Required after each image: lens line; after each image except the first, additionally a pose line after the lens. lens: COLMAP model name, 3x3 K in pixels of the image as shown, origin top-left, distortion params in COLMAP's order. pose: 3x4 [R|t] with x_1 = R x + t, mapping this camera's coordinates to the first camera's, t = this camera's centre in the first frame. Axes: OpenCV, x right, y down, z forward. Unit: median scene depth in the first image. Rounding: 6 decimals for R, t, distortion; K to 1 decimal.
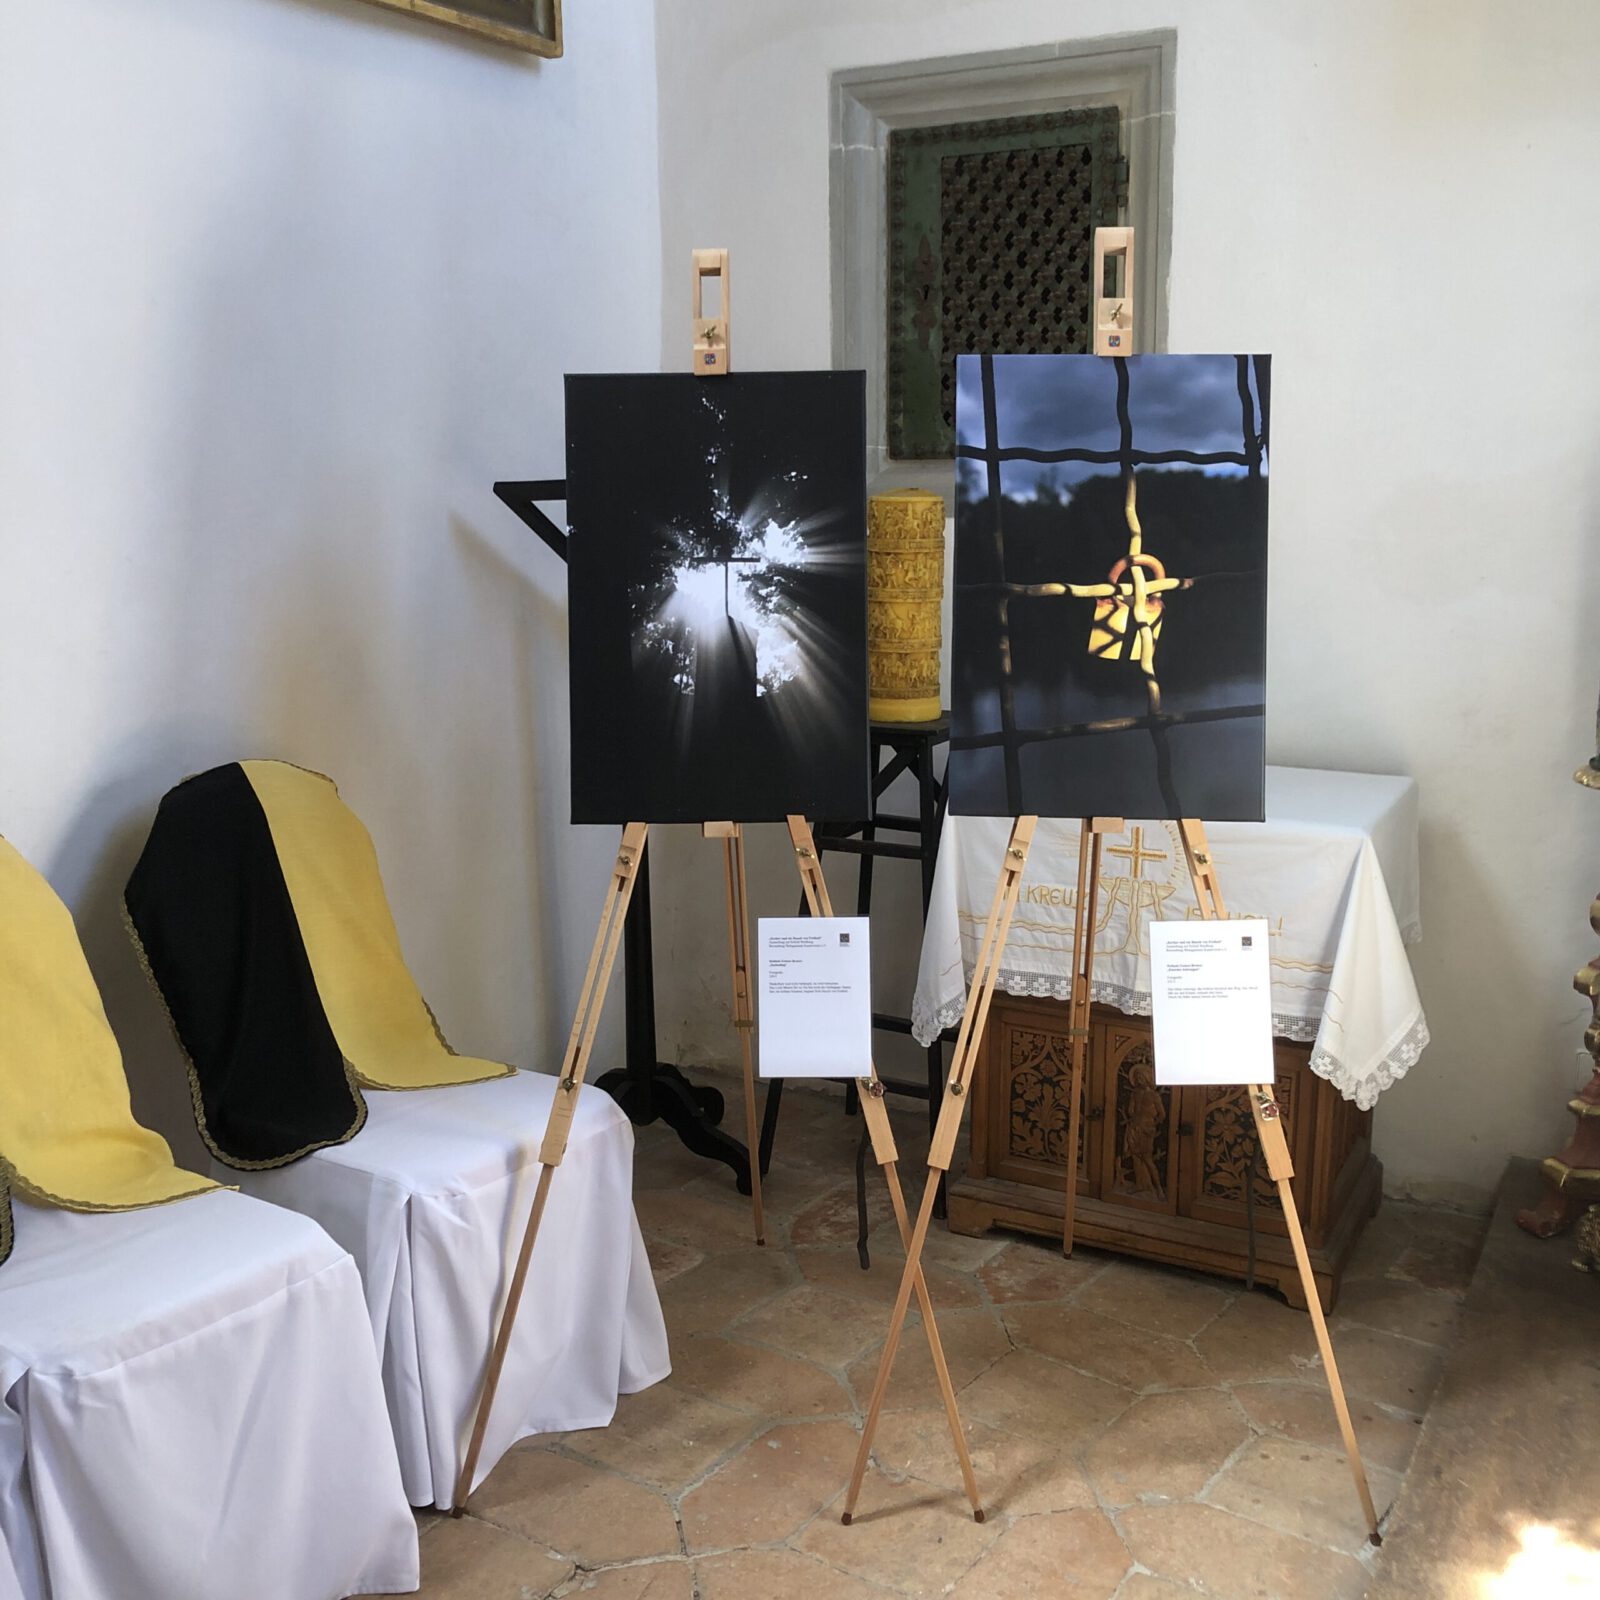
lens RADIAL K [[1811.7, 0, 772.3], [0, 1811.7, 826.2], [0, 0, 1]] dist [0.190437, -0.677711]
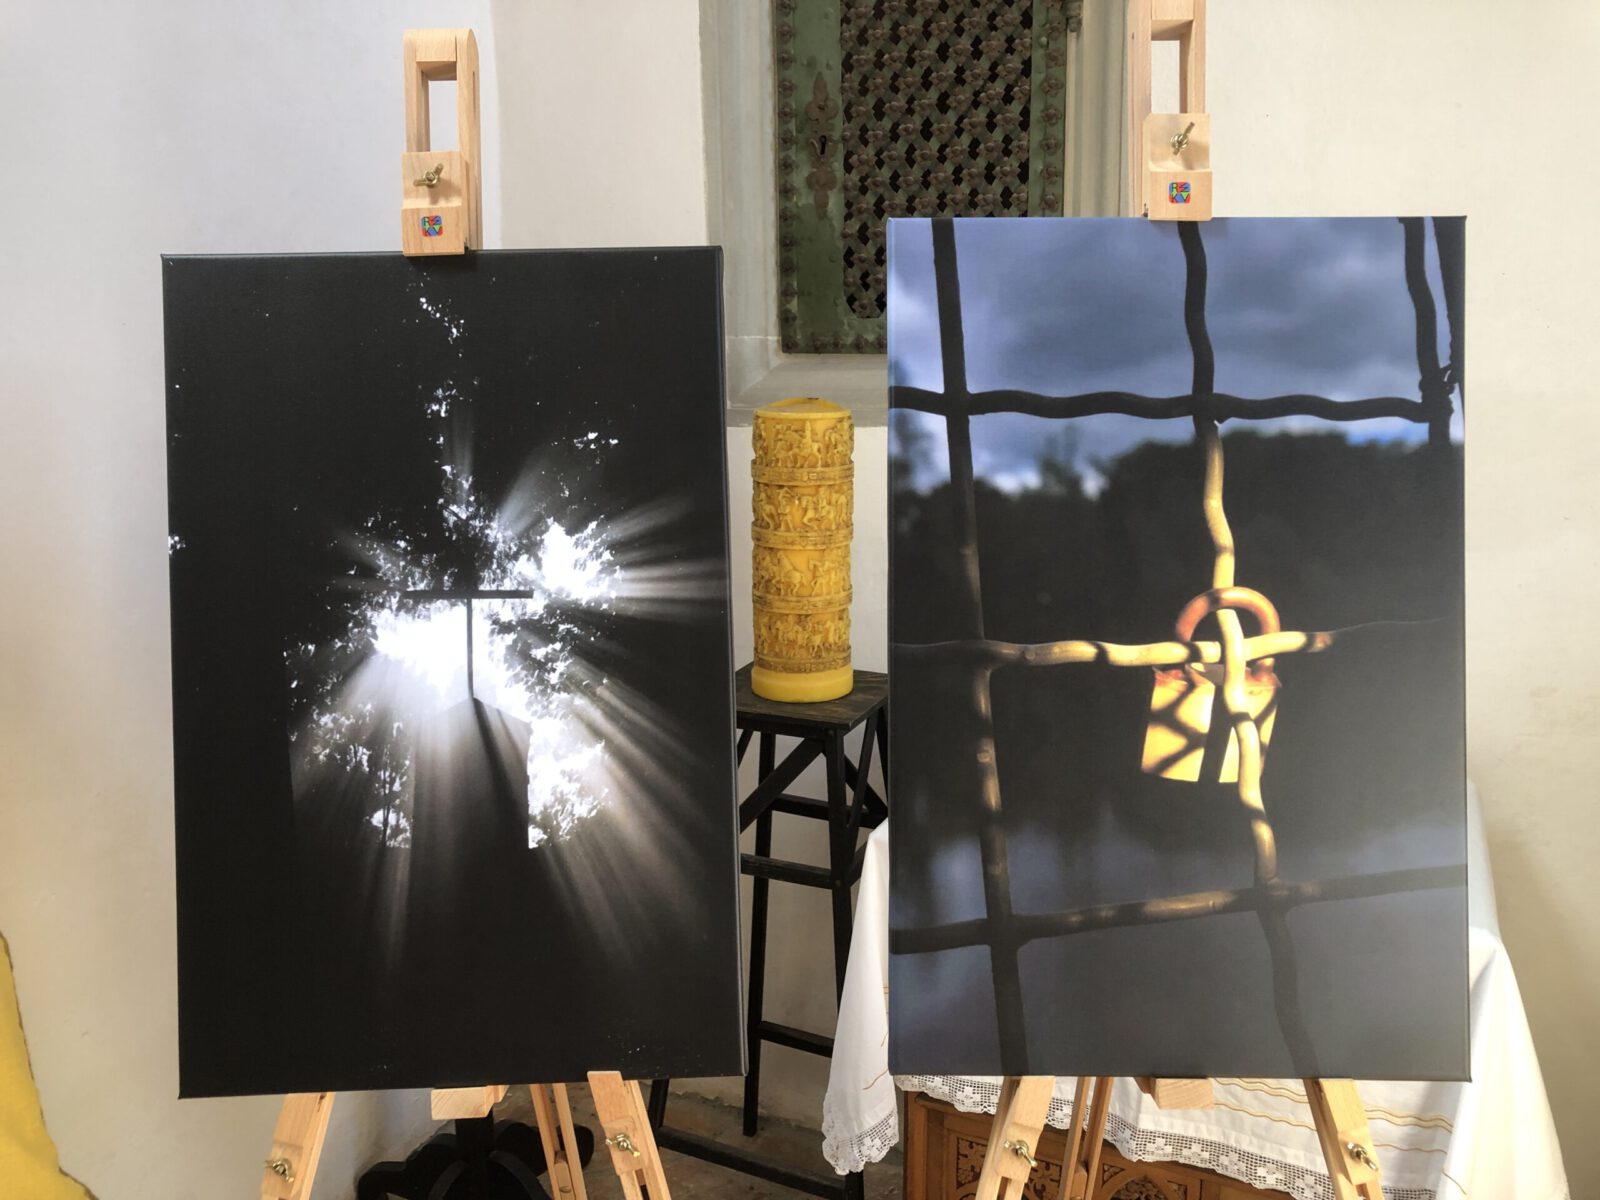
lens RADIAL K [[1369.9, 0, 789.7], [0, 1369.9, 590.9], [0, 0, 1]] dist [0.099704, -0.213543]
pose [[0.998190, -0.016874, 0.057731, 0.046140], [0.016542, 0.999844, 0.006218, -0.148534], [-0.057826, -0.005252, 0.998313, 0.586572]]
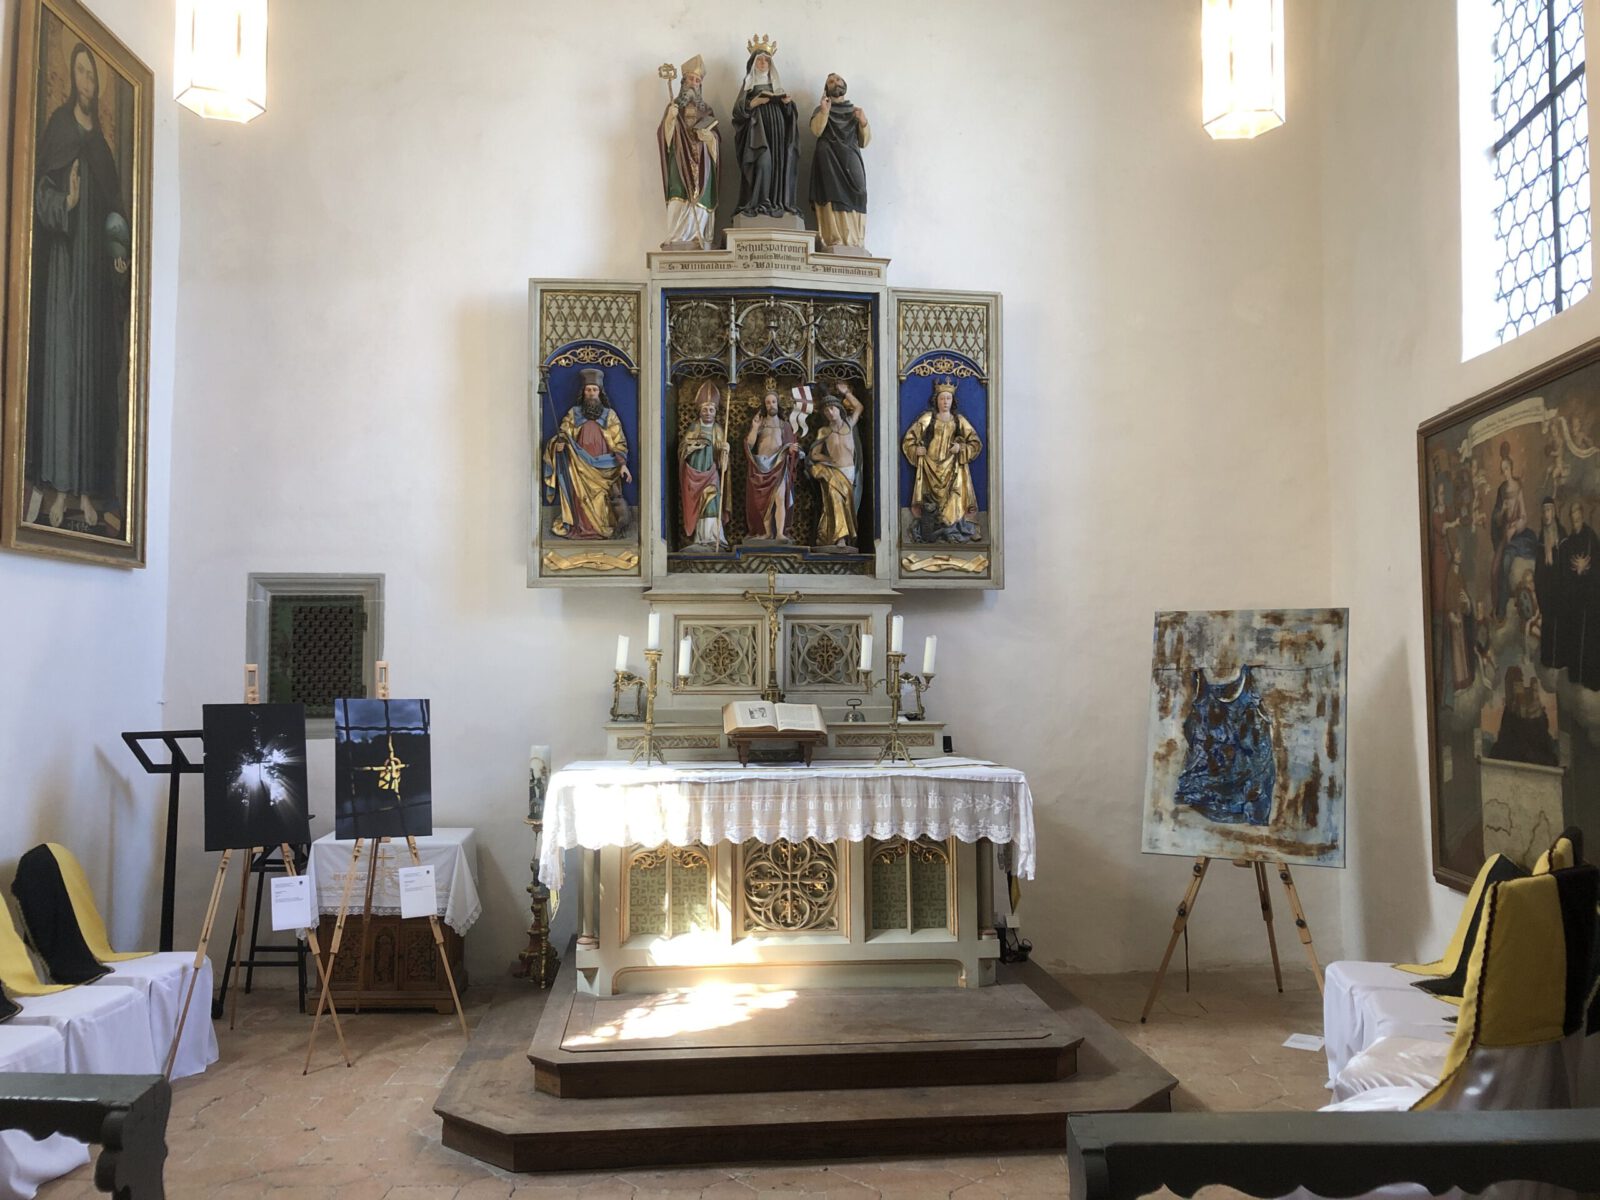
lens RADIAL K [[1369.9, 0, 789.7], [0, 1369.9, 590.9], [0, 0, 1]] dist [0.099704, -0.213543]
pose [[0.845930, 0.039654, 0.531818, -0.532780], [0.089472, 0.972544, -0.214833, 0.160733], [-0.525735, 0.229316, 0.819156, -1.501232]]
